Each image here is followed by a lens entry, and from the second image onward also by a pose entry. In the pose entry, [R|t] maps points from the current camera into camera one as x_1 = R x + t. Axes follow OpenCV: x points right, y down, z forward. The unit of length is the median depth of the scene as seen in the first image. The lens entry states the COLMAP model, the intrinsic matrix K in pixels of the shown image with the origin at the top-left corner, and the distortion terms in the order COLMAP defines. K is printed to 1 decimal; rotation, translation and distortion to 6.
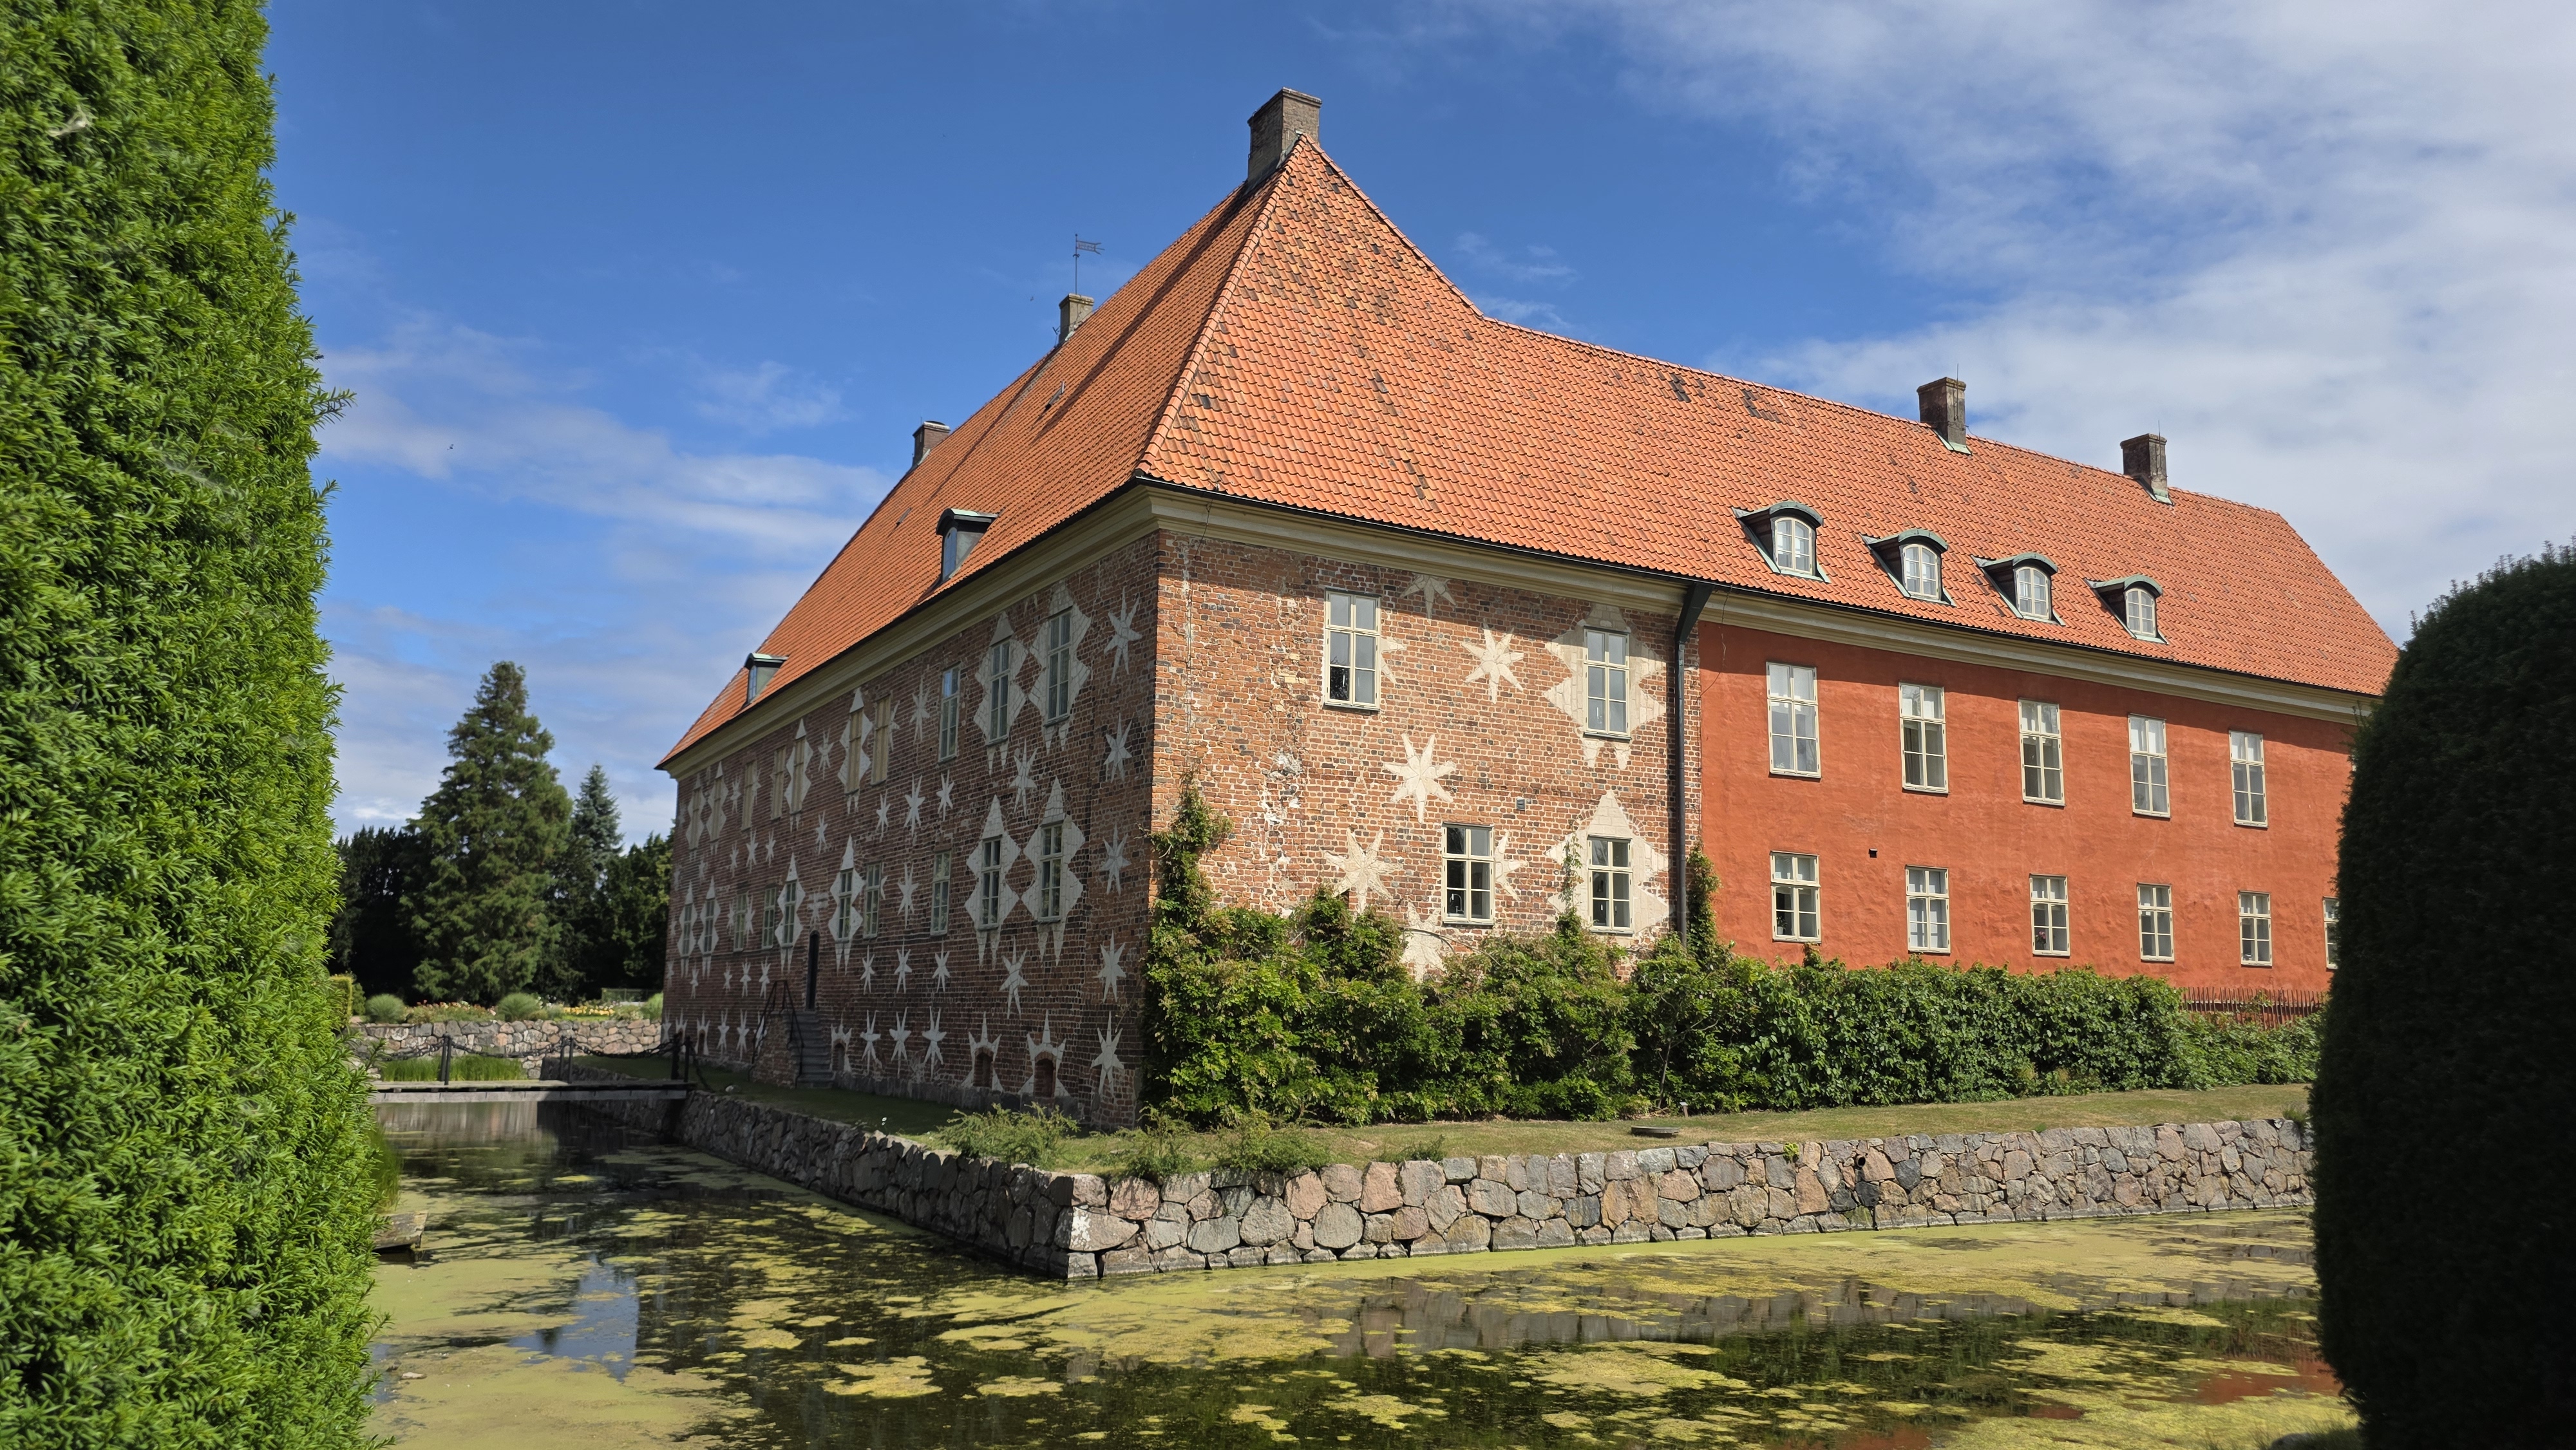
lens RADIAL K [[1732.9, 0, 1280.6], [0, 1732.9, 733.6], [0, 0, 1]] dist [0.052851, -0.043908]
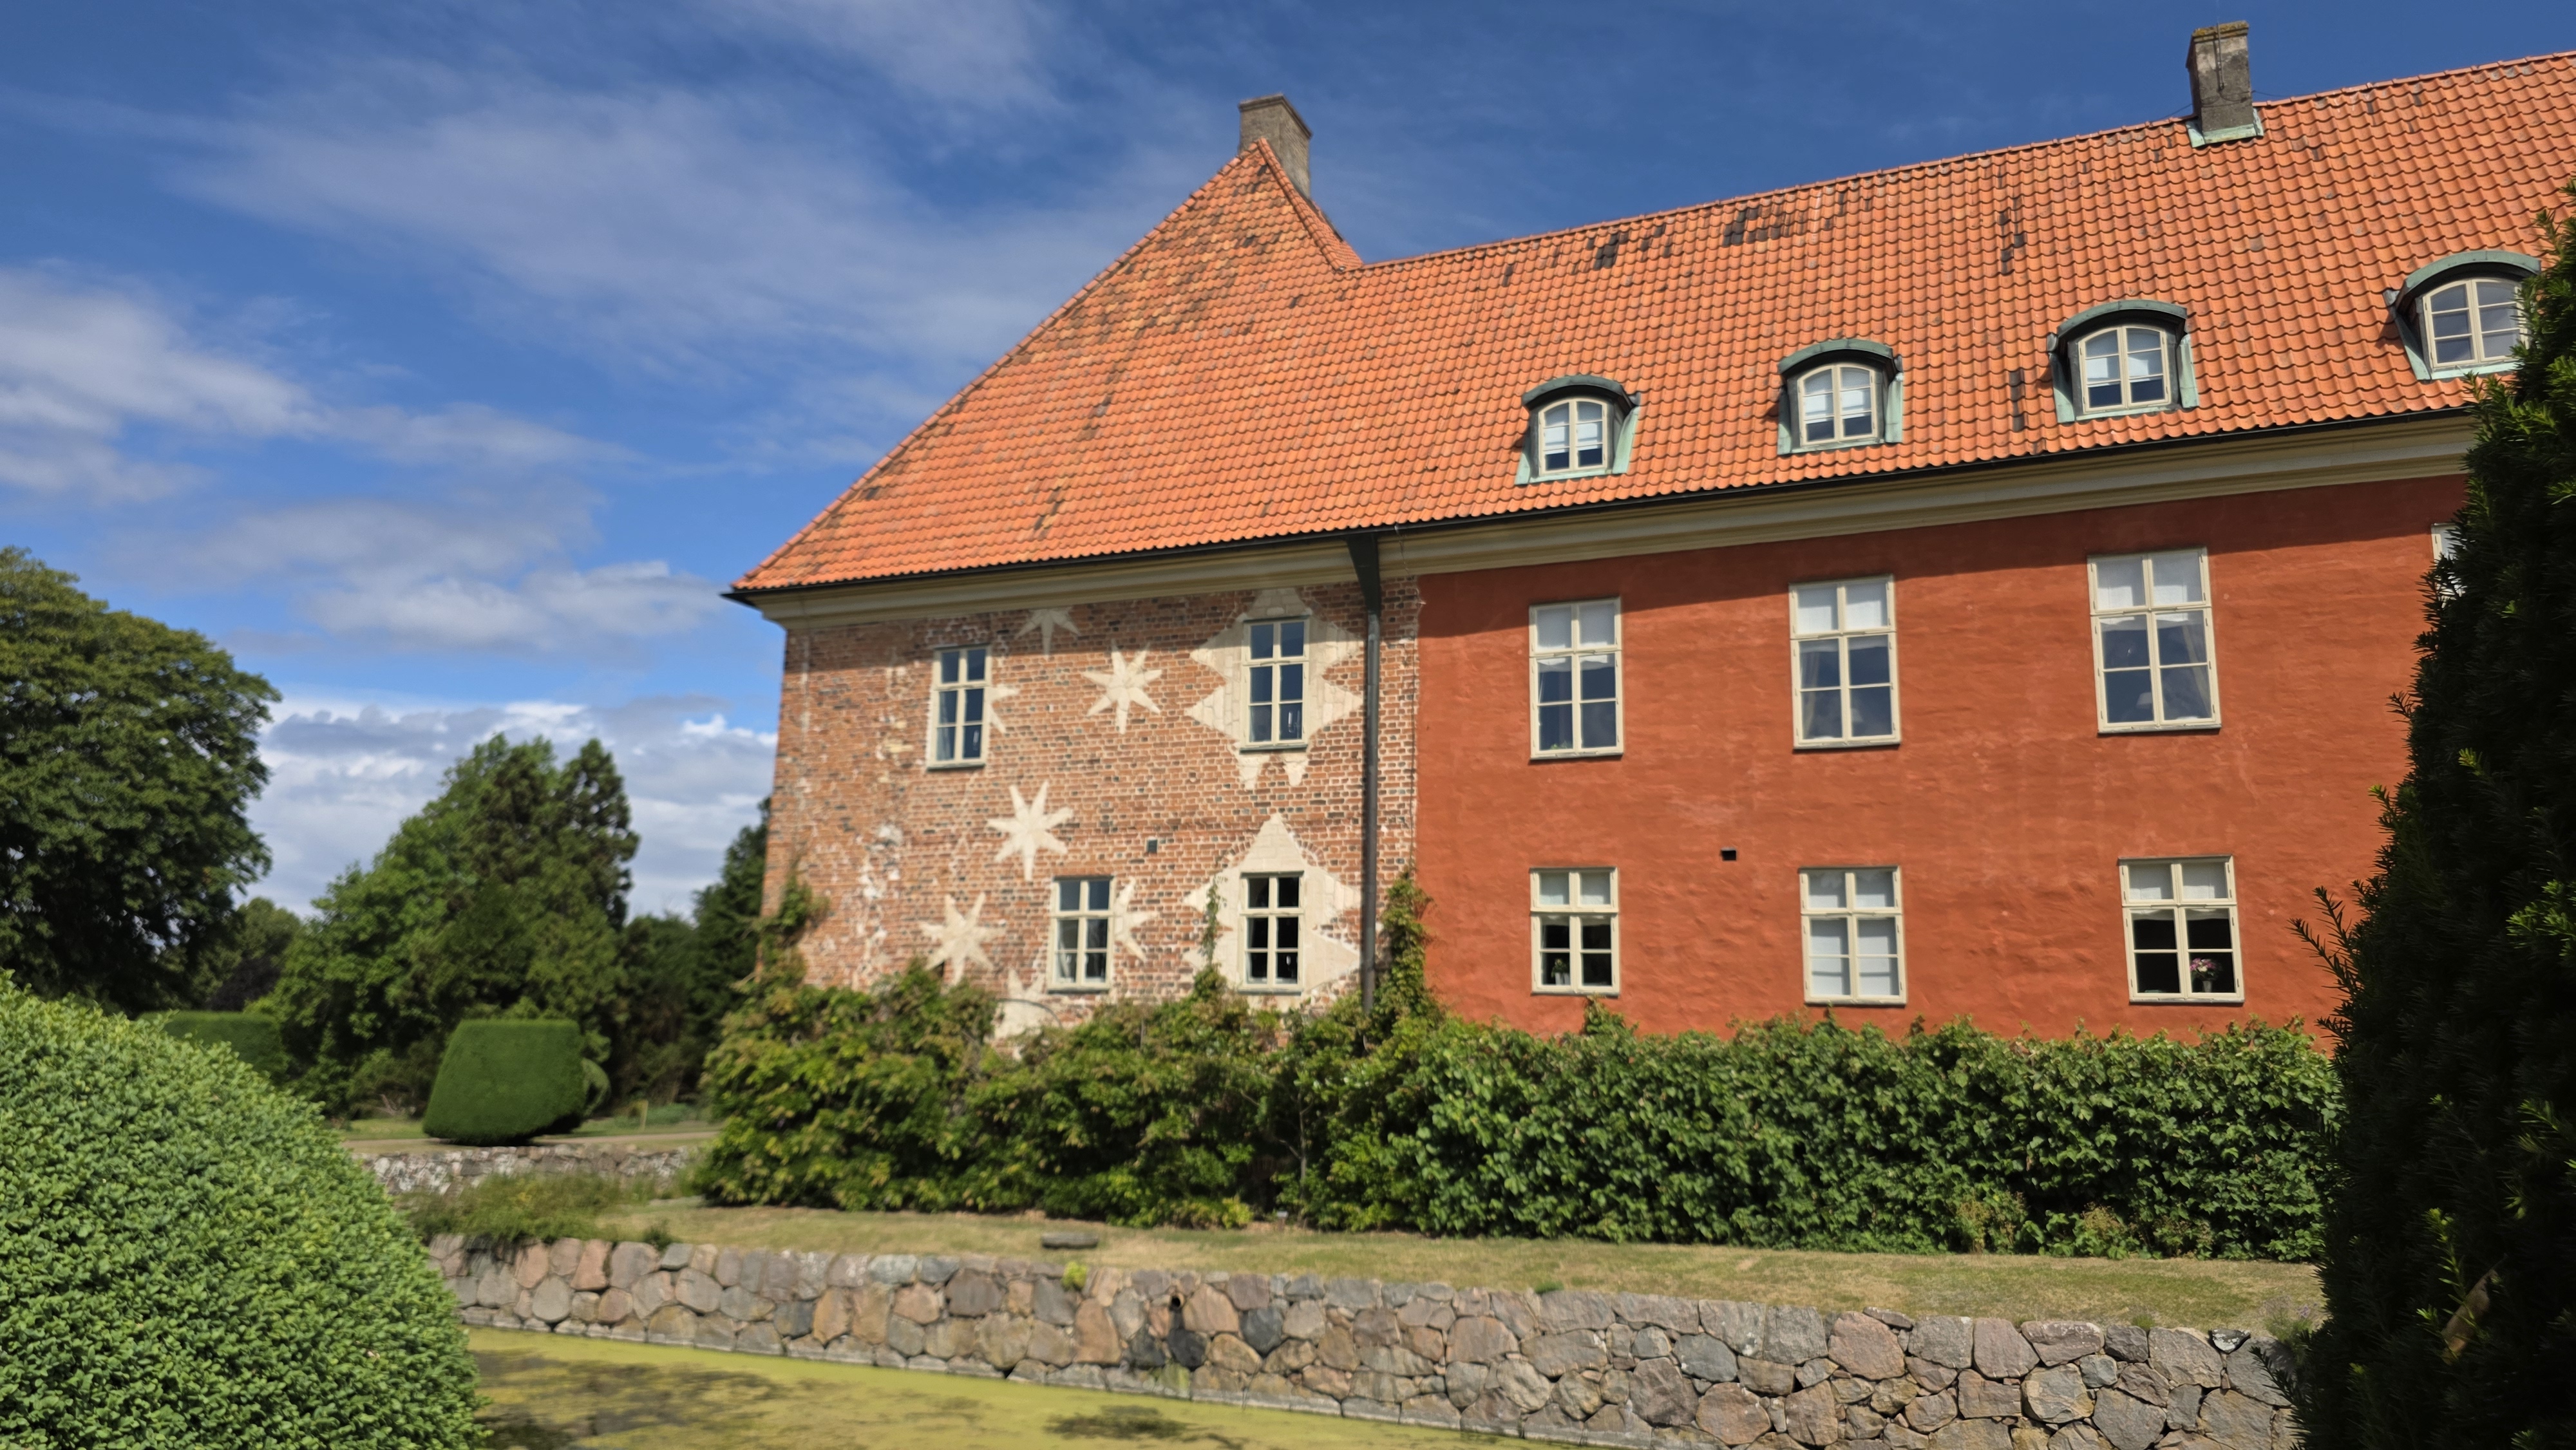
lens RADIAL K [[1732.9, 0, 1304.9], [0, 1732.9, 705.5], [0, 0, 1]] dist [0.052851, -0.043908]
pose [[0.608815, -0.164601, -0.776048, 0.868006], [0.112923, 0.986258, -0.120599, 0.085012], [0.785234, -0.014211, 0.619036, 0.536898]]
